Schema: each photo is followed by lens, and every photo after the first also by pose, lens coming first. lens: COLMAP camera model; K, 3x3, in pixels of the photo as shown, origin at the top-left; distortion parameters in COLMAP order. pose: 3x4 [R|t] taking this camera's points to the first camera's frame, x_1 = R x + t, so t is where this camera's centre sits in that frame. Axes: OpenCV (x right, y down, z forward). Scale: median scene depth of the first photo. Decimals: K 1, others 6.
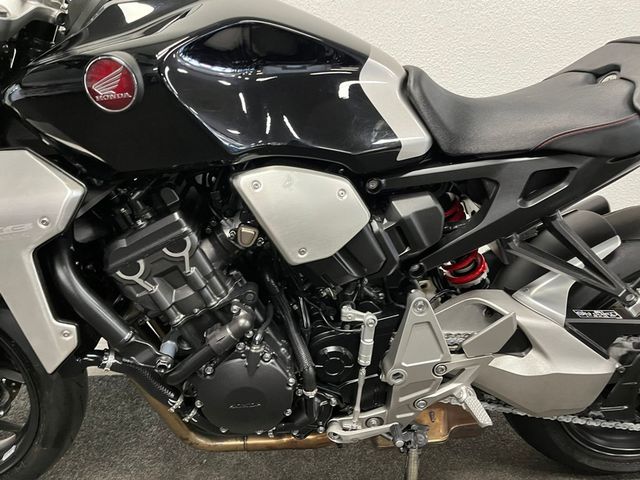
lens RADIAL K [[515.1, 0, 320.0], [0, 515.1, 240.0], [0, 0, 1]] dist [0.063025, -0.061135]
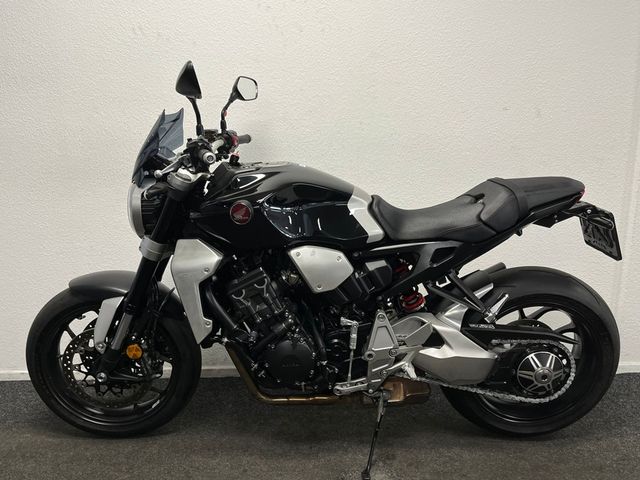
lens RADIAL K [[515.1, 0, 320.0], [0, 515.1, 240.0], [0, 0, 1]] dist [0.063025, -0.061135]
pose [[0.997717, 0.004207, -0.067408, 0.098391], [-0.013272, 0.990810, -0.134605, 0.107730], [0.066223, 0.135192, 0.988604, -0.997606]]
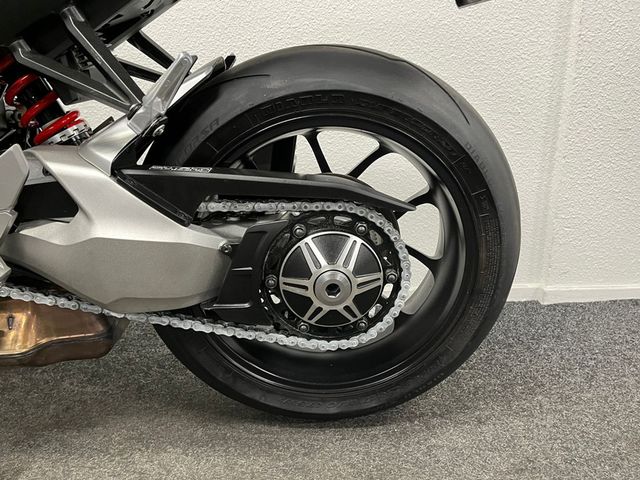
lens RADIAL K [[515.1, 0, 320.0], [0, 515.1, 240.0], [0, 0, 1]] dist [0.063025, -0.061135]
pose [[0.999274, 0.000134, -0.038085, 0.859049], [-0.002672, 0.997775, -0.066612, 0.331225], [0.037992, 0.066666, 0.997052, 0.302806]]
